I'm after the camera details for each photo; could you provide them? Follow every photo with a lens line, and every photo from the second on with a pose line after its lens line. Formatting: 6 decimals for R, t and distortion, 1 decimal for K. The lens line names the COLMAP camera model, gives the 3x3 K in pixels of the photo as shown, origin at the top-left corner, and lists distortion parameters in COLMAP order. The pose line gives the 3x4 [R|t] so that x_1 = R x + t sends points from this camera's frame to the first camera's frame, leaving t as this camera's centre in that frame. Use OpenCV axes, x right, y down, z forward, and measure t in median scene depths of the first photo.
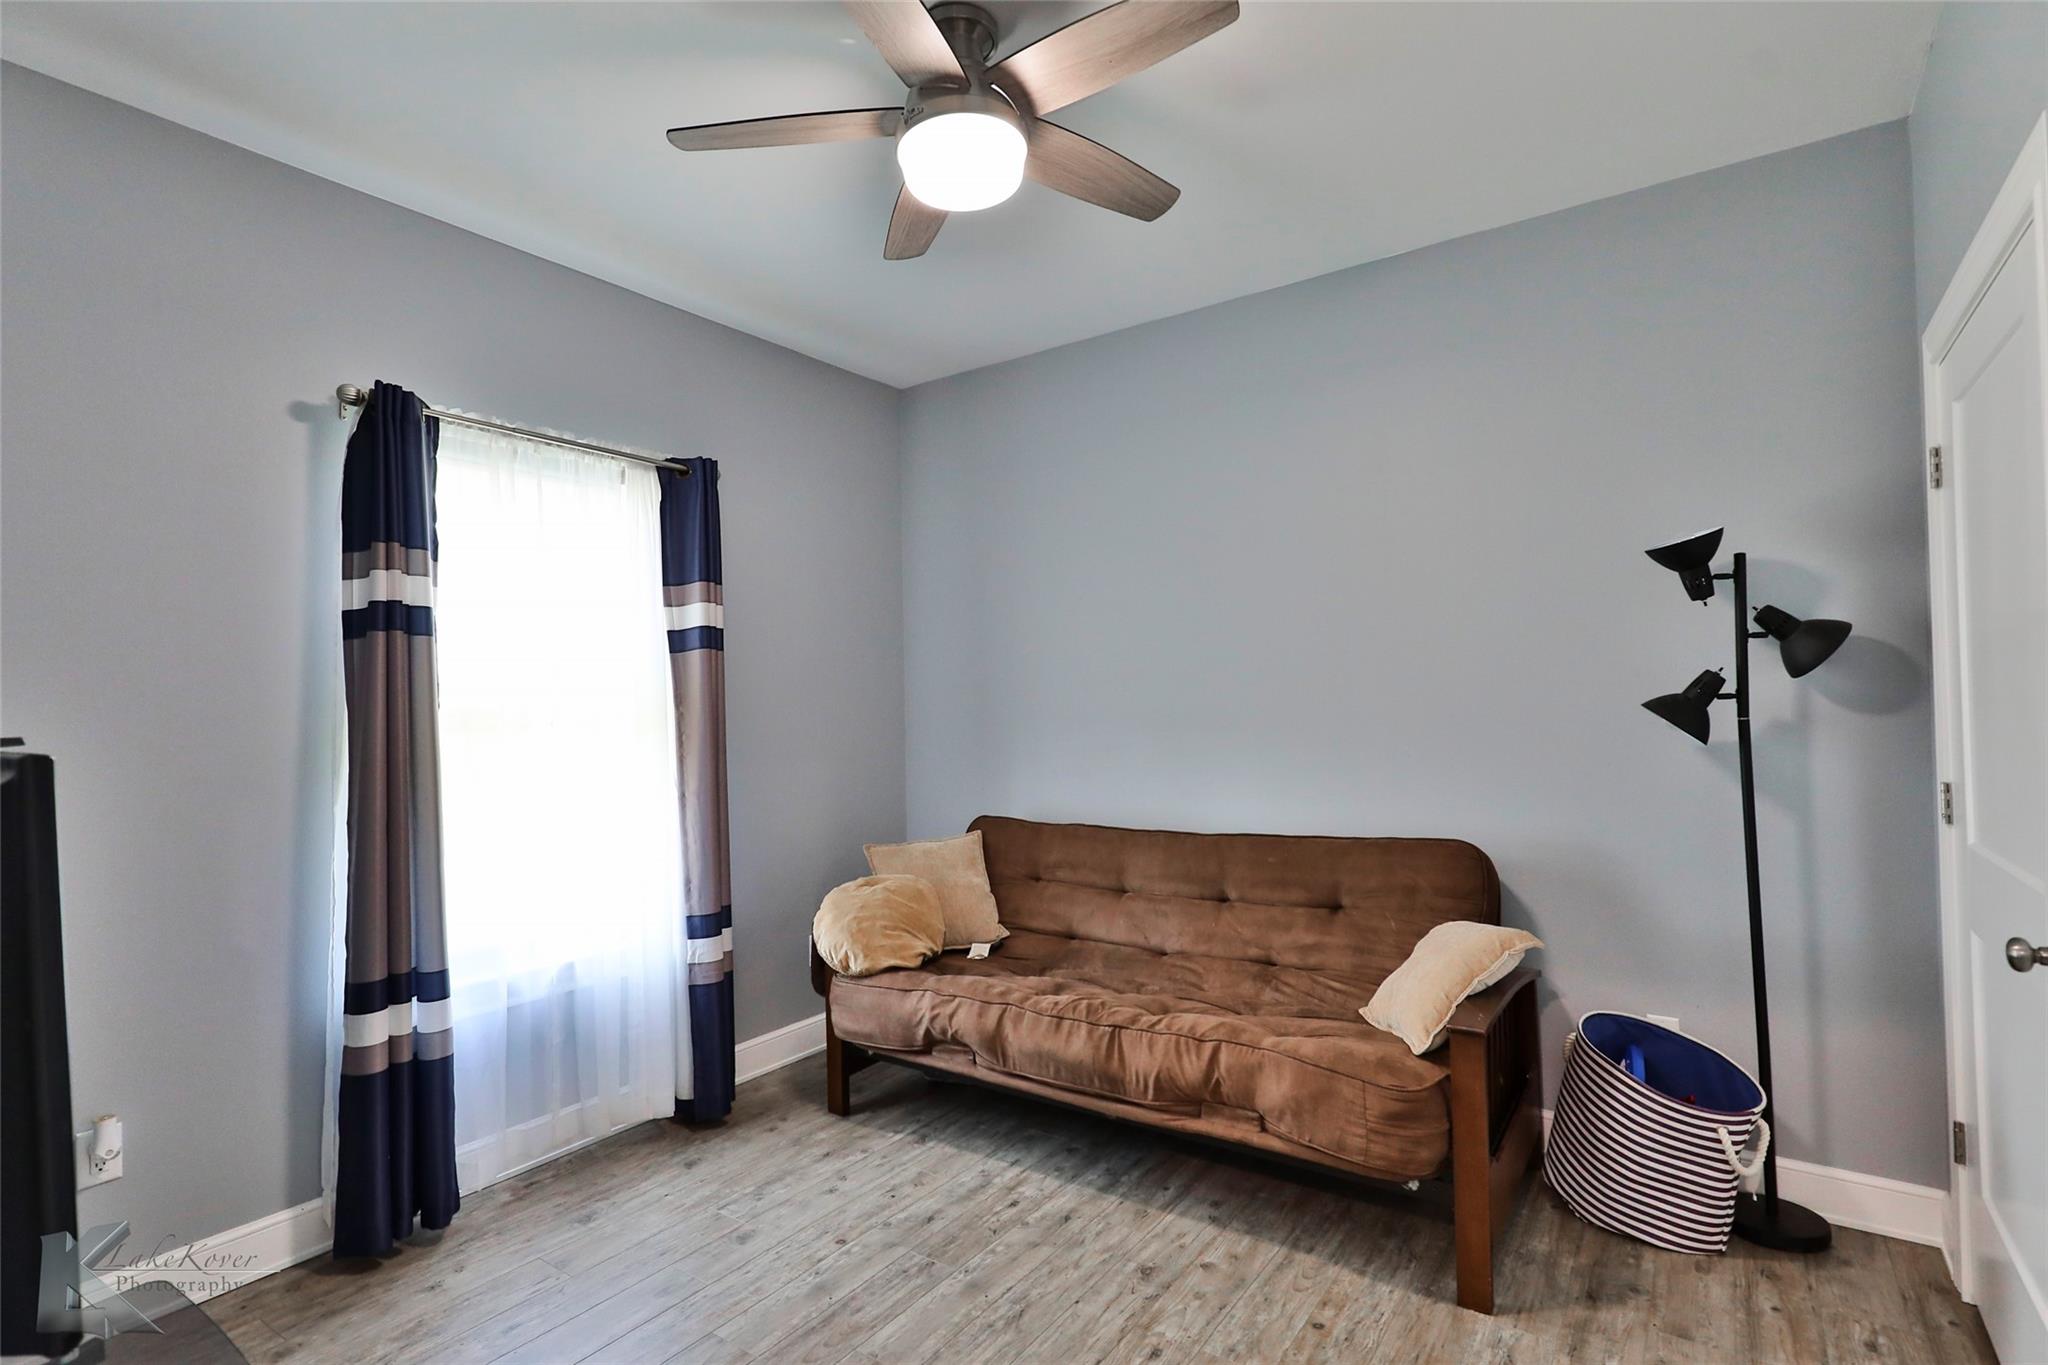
lens RADIAL K [[986.3, 0, 1024.0], [0, 986.3, 682.5], [0, 0, 1]] dist [0.015274, -0.000119]
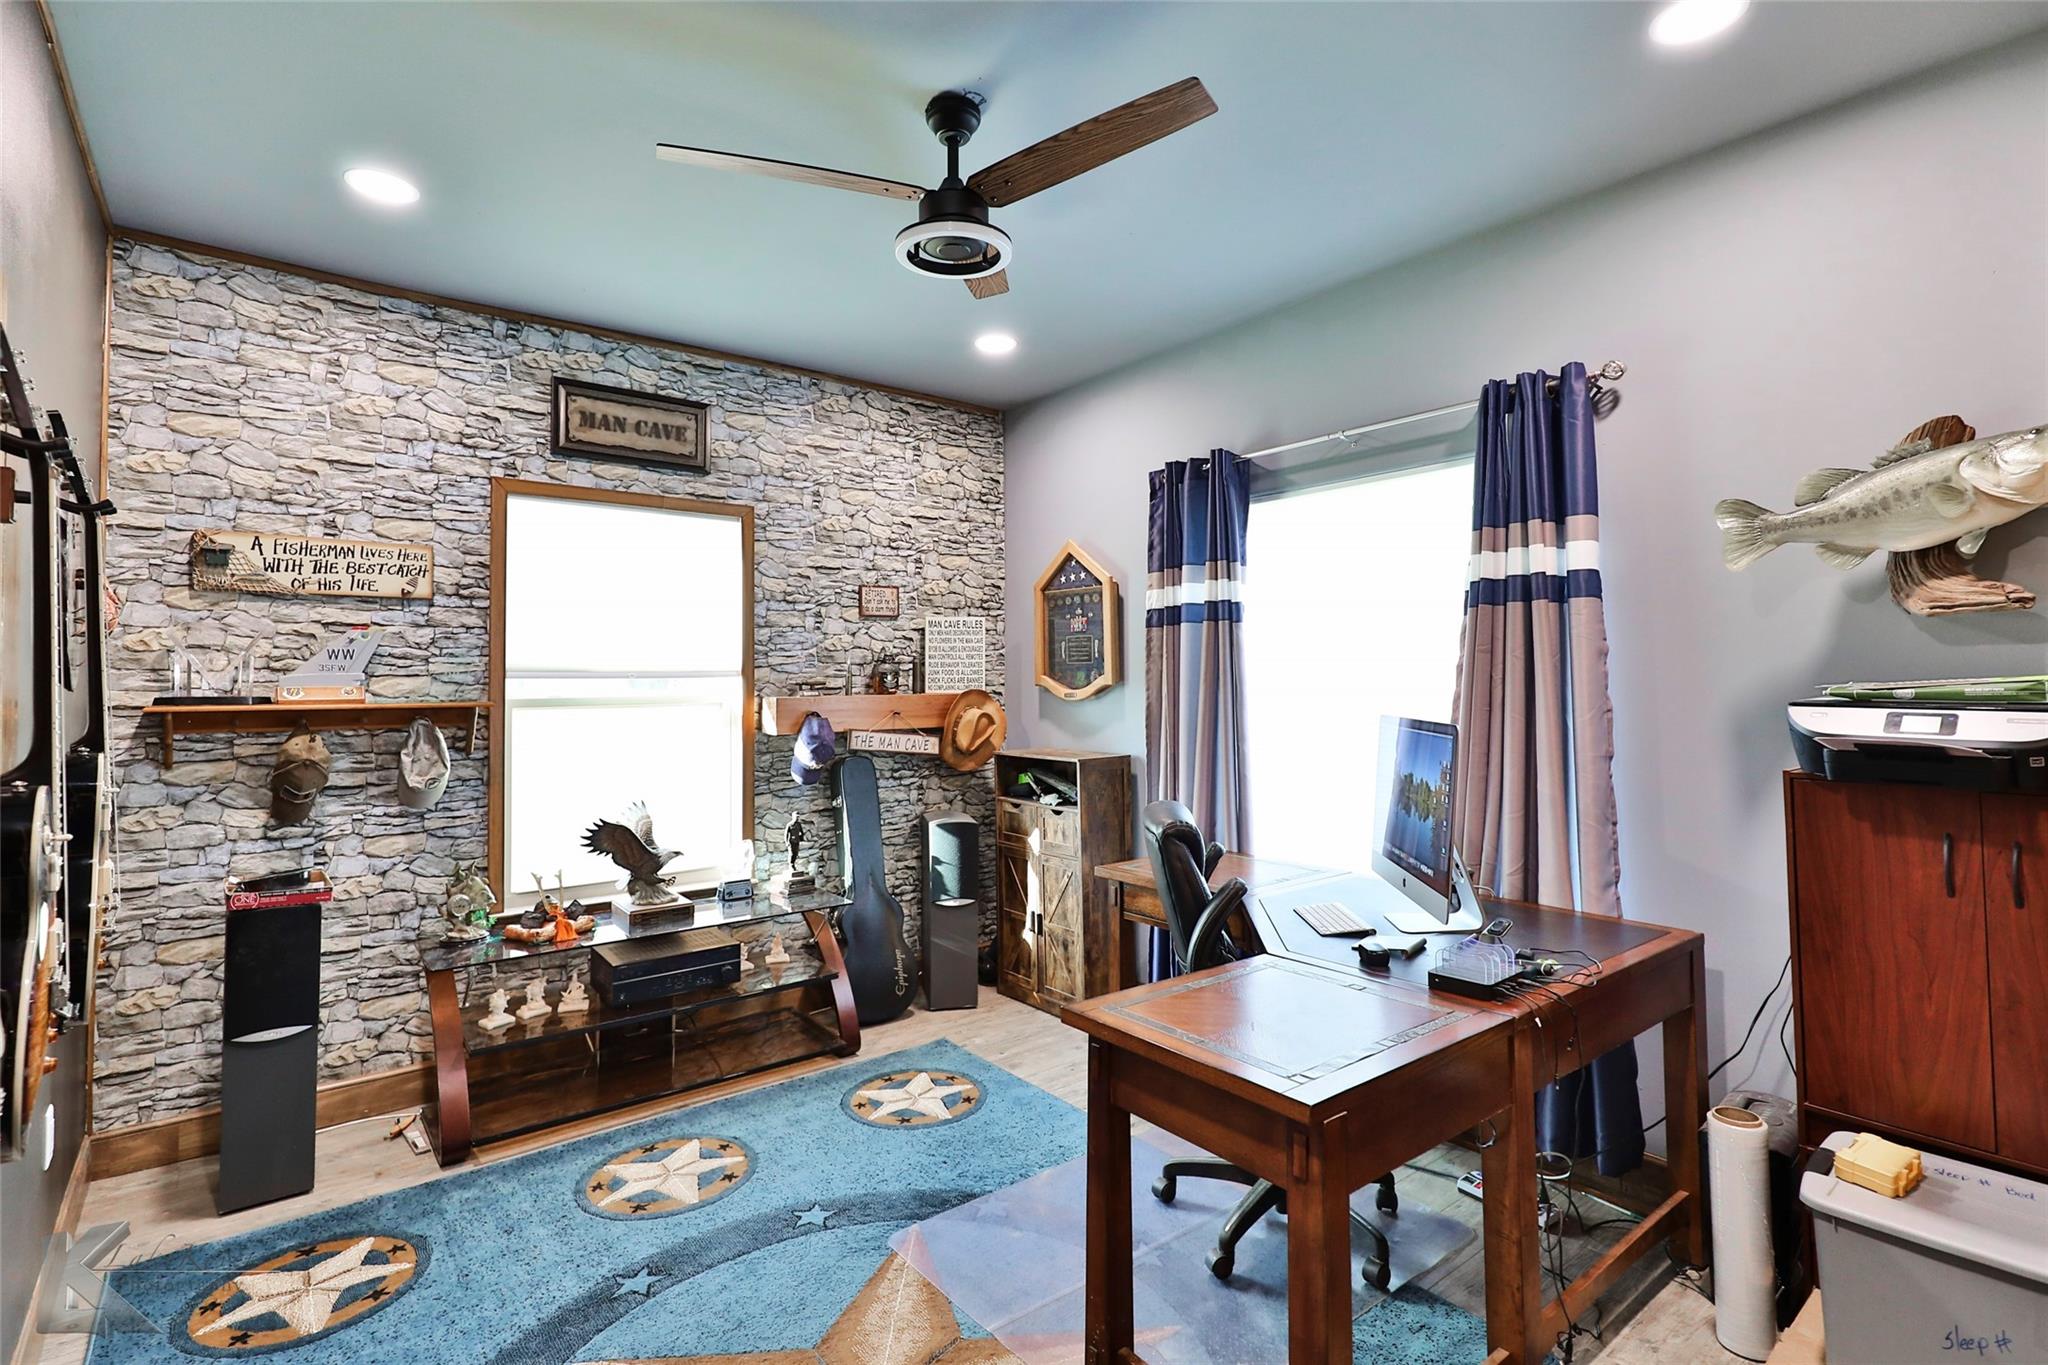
lens RADIAL K [[986.3, 0, 1024.0], [0, 986.3, 682.5], [0, 0, 1]] dist [0.015274, -0.000119]
pose [[-0.271058, 0.015228, -0.962443, 0.851645], [0.026046, 0.999625, 0.008481, 0.024418], [0.962211, -0.022769, -0.271352, 1.066774]]
